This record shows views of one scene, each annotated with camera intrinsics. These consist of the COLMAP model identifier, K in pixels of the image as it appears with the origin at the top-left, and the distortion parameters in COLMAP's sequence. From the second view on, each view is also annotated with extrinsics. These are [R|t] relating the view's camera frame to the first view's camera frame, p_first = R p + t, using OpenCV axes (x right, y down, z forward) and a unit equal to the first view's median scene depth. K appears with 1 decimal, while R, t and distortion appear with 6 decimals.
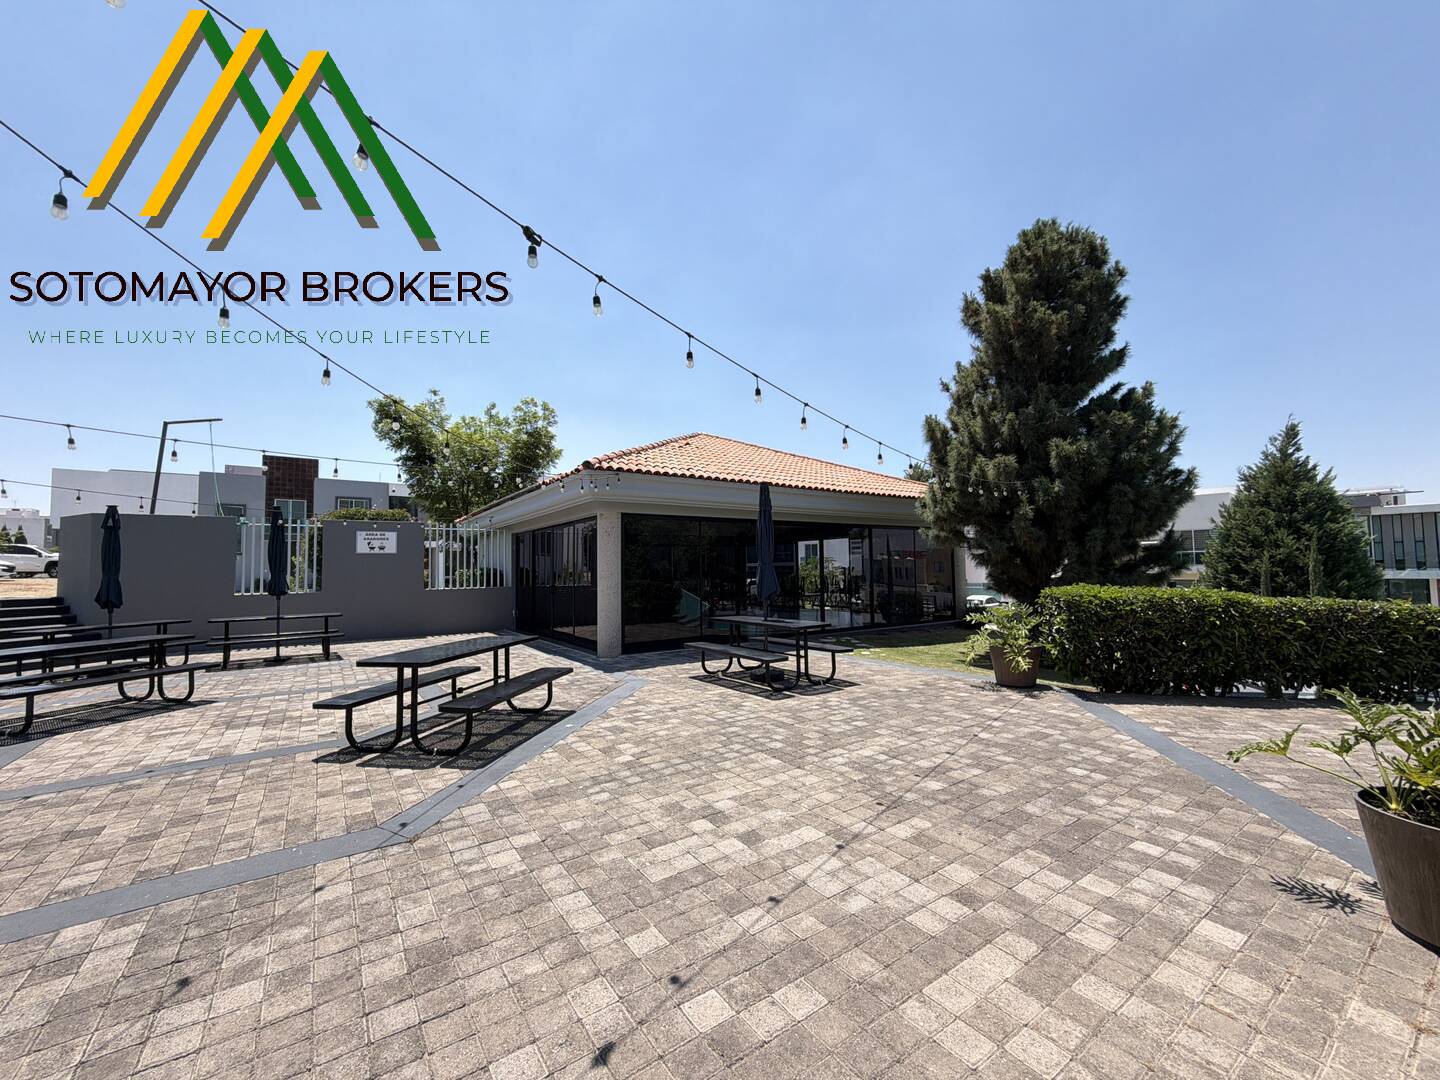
lens RADIAL K [[573.9, 0, 719.0], [0, 573.9, 539.6], [0, 0, 1]] dist [0.000888, 0.000053]
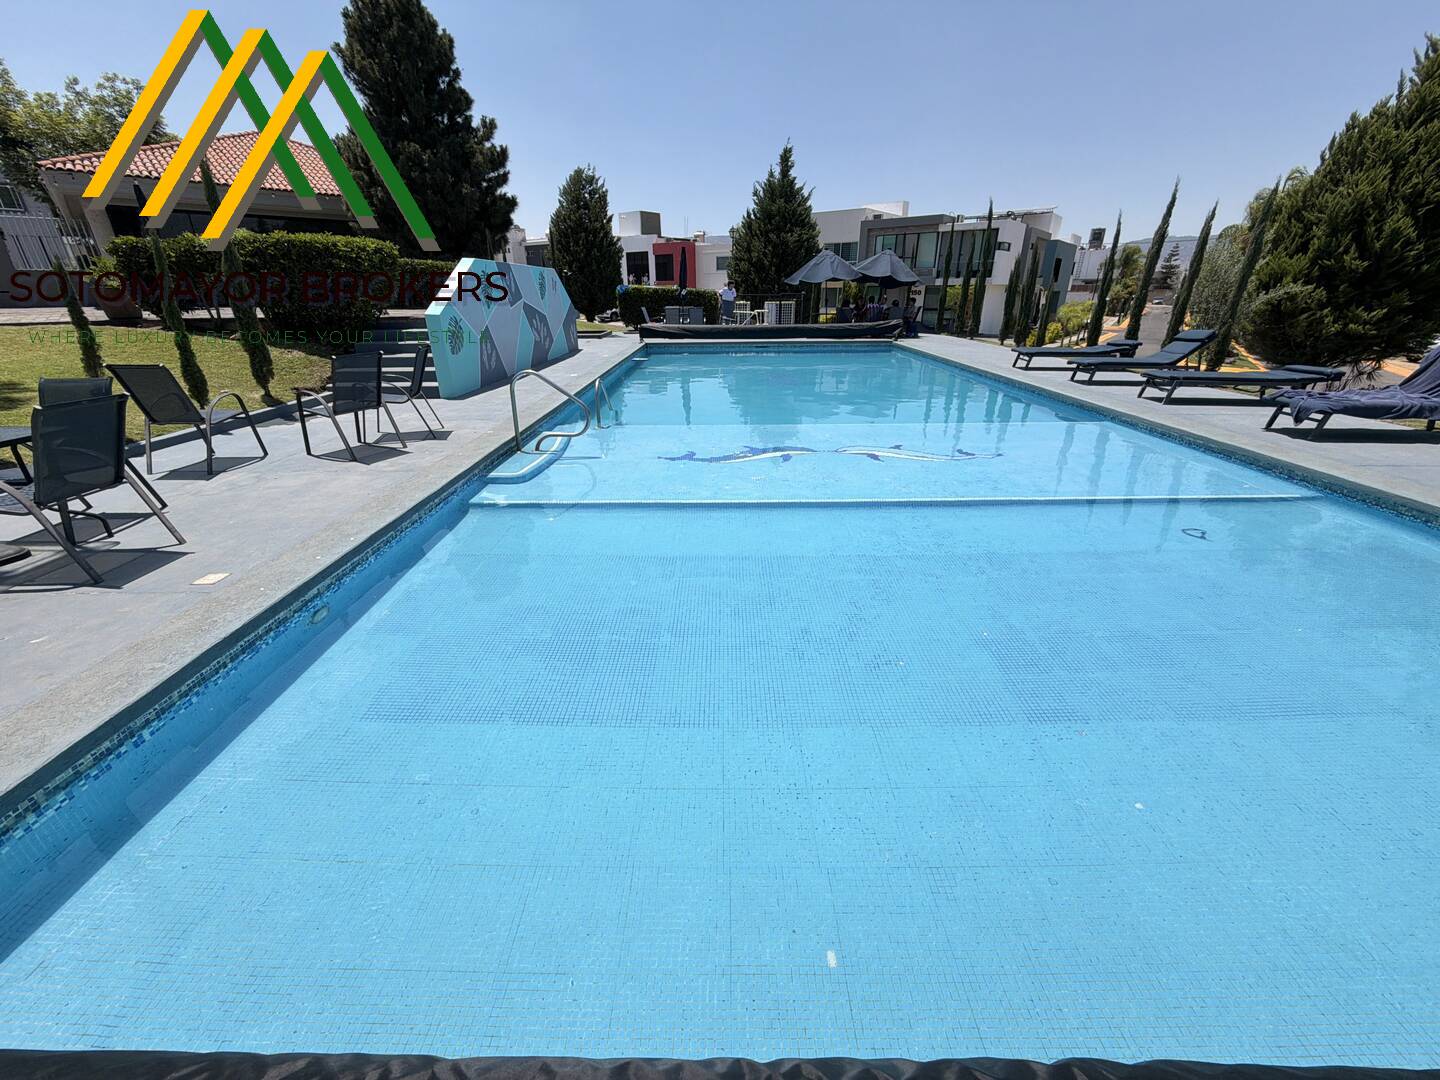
lens RADIAL K [[575.6, 0, 719.4], [0, 575.6, 539.2], [0, 0, 1]] dist [0.000642, 0.000209]
pose [[0.982136, -0.067400, 0.175688, 0.646666], [-0.016996, 0.898062, 0.439540, 0.028723], [-0.187403, -0.434674, 0.880873, -0.586219]]
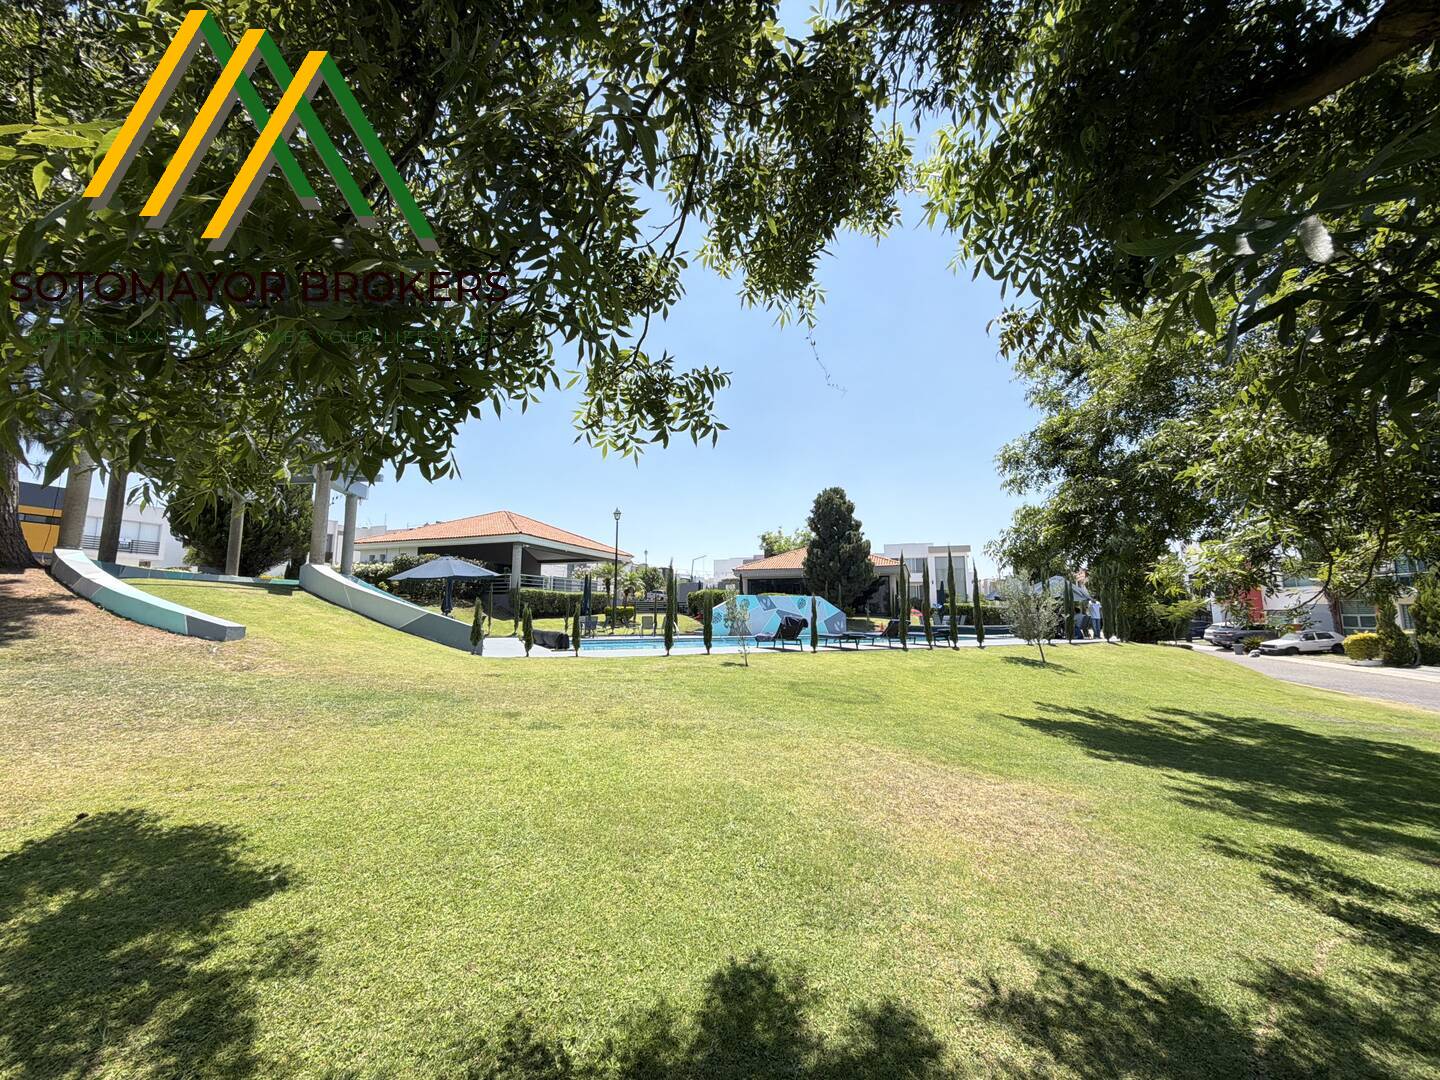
lens RADIAL K [[576.7, 0, 720.8], [0, 576.7, 540.2], [0, 0, 1]] dist [-0.000185, 0.000461]
pose [[0.599472, -0.093373, -0.794930, 1.825242], [0.033362, 0.995224, -0.091741, 0.026993], [0.799700, 0.028476, 0.599724, -0.980157]]
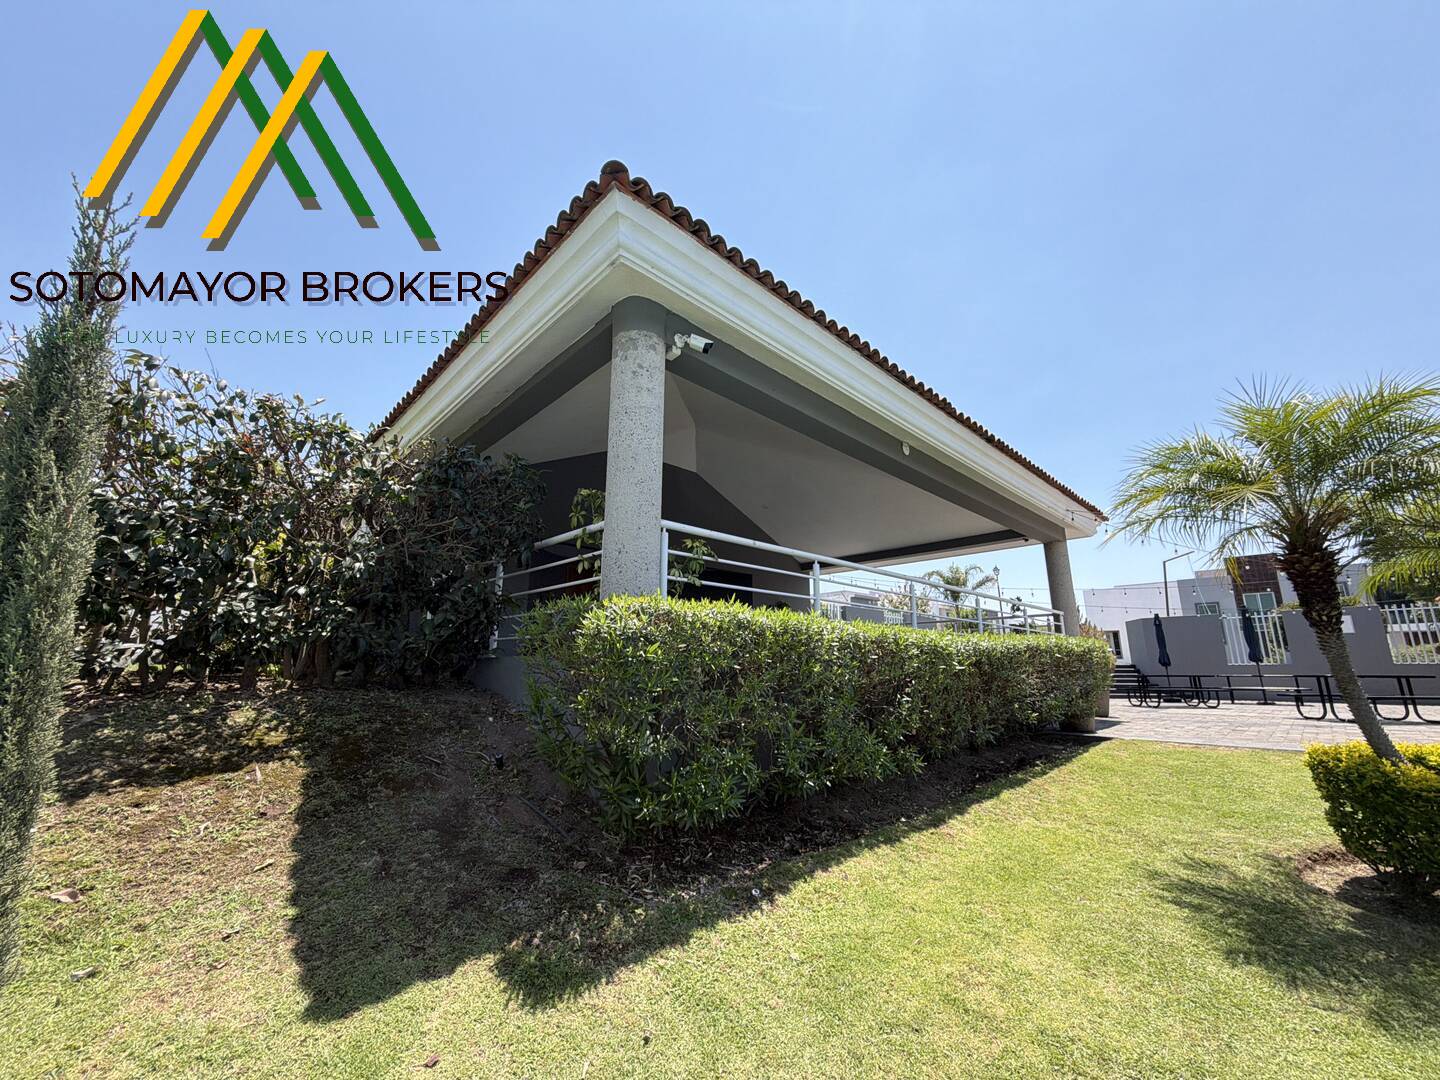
lens RADIAL K [[576.7, 0, 720.8], [0, 576.7, 540.2], [0, 0, 1]] dist [-0.000185, 0.000461]
pose [[0.170797, -0.206137, -0.963502, 0.355674], [0.045874, 0.978474, -0.201209, 0.013330], [0.984238, -0.009833, 0.176577, -0.448979]]
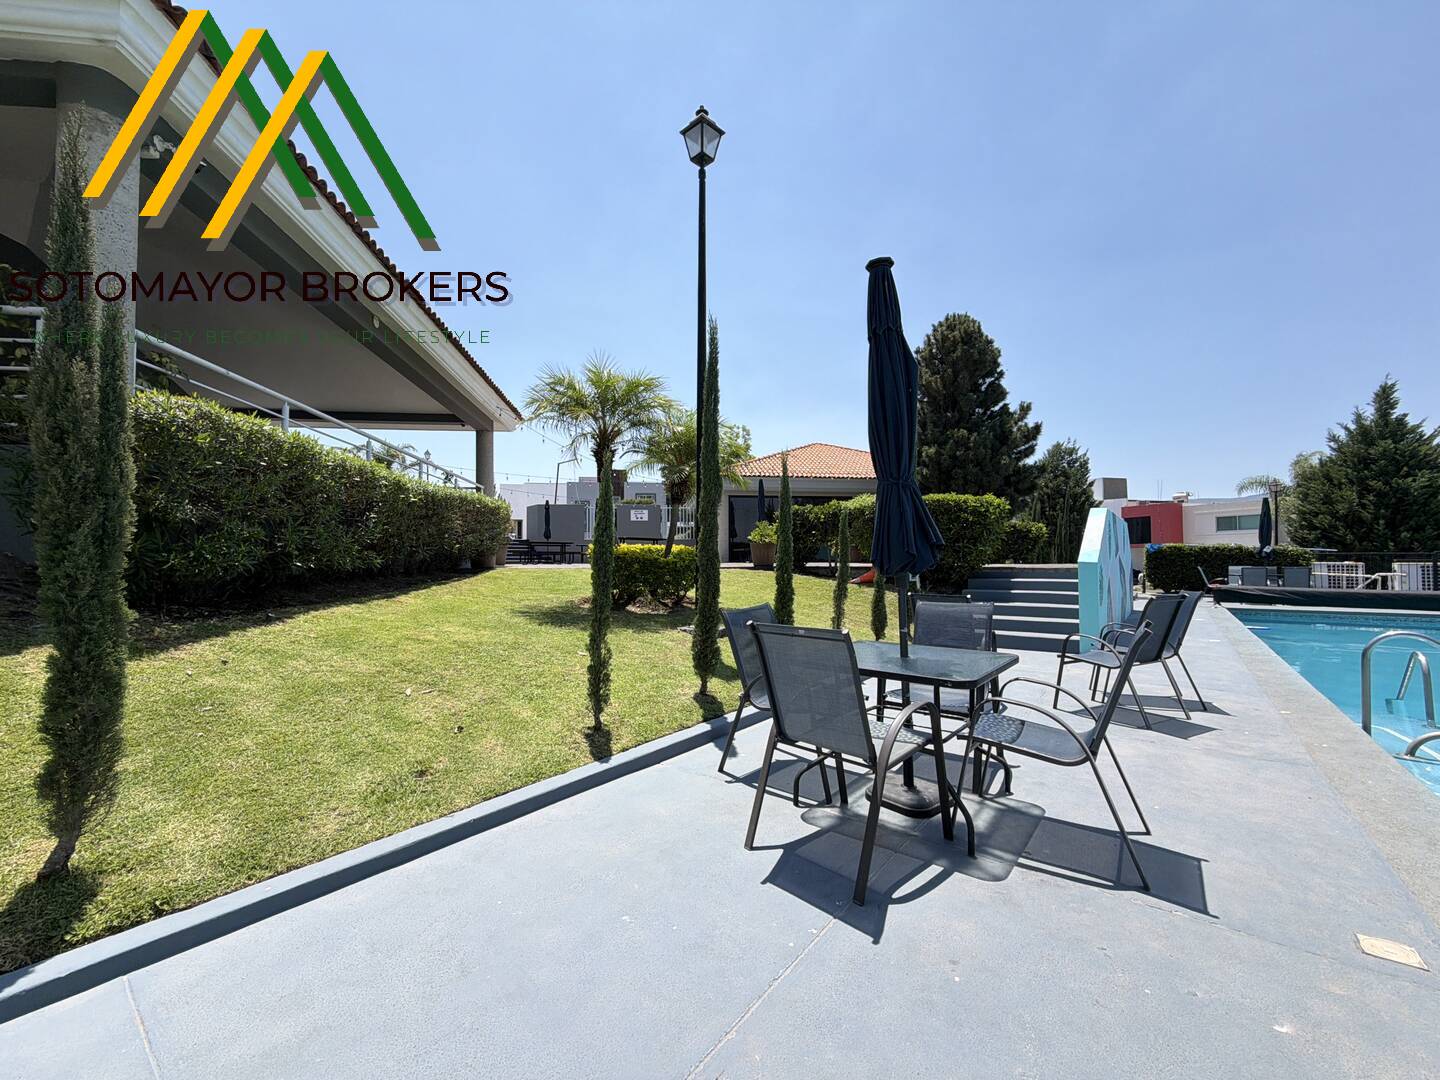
lens RADIAL K [[573.9, 0, 719.0], [0, 573.9, 539.6], [0, 0, 1]] dist [0.000888, 0.000053]
pose [[0.891253, -0.005749, -0.453470, 0.458208], [0.015543, 0.999719, 0.017874, 0.046887], [0.453240, -0.022979, 0.891092, -0.542927]]
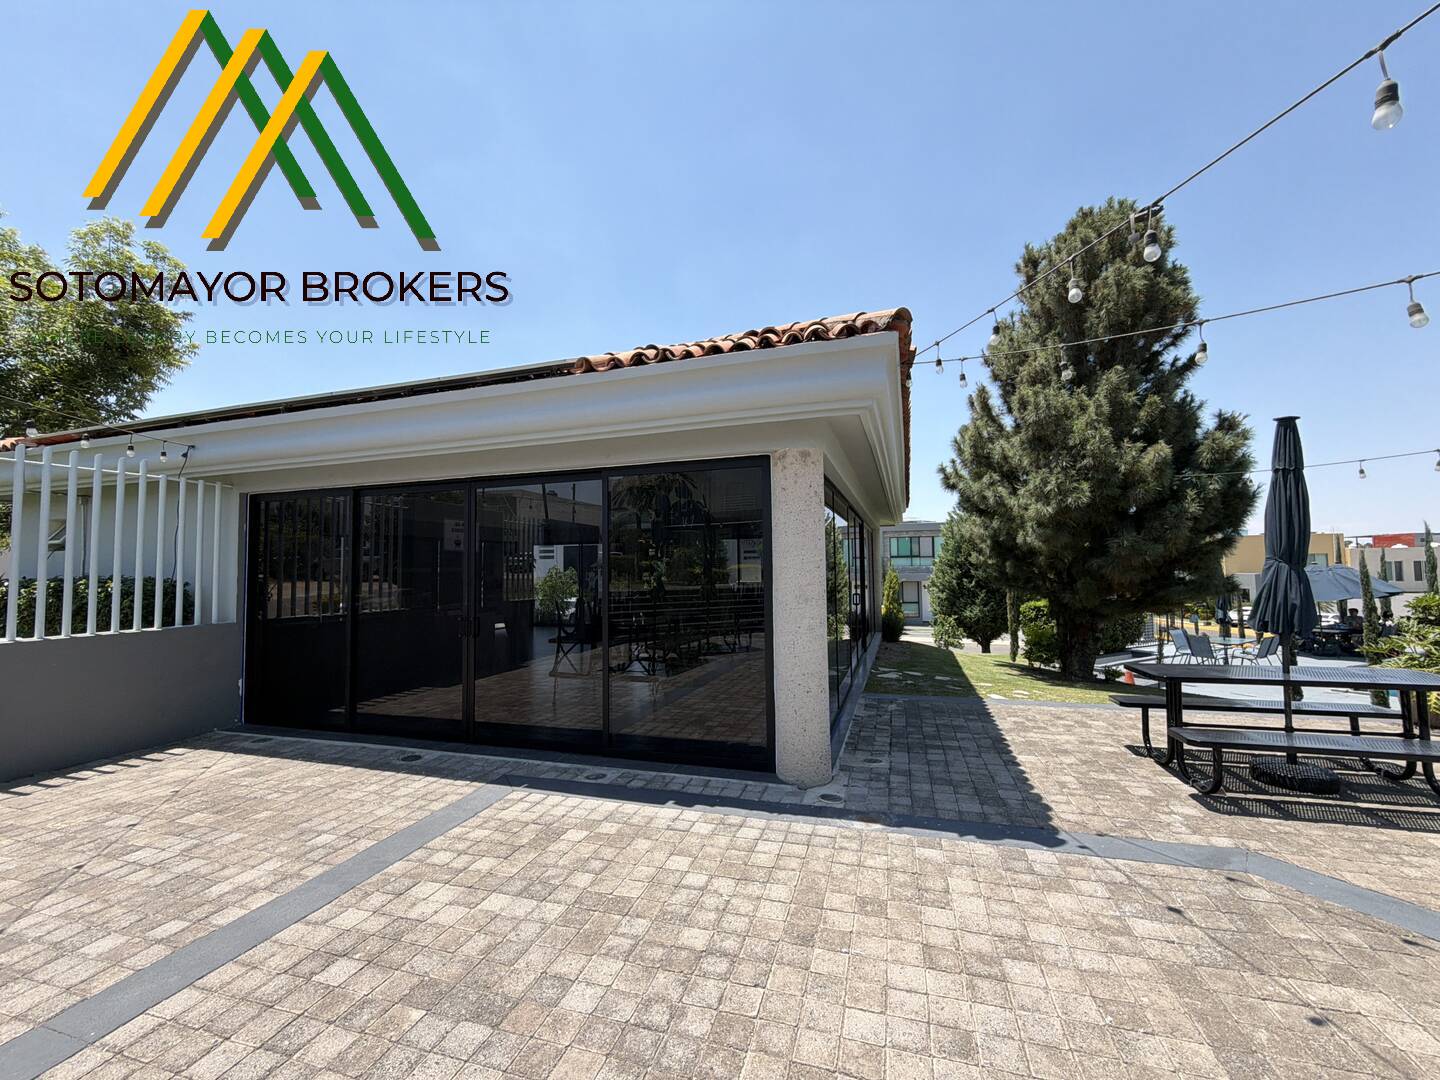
lens RADIAL K [[583.0, 0, 720.0], [0, 583.0, 535.2], [0, 0, 1]] dist [0.001687, 0.000205]
pose [[0.770275, 0.038613, 0.636542, -0.358849], [-0.023575, 0.999207, -0.032084, 0.024095], [-0.637276, 0.009707, 0.770575, 0.449904]]
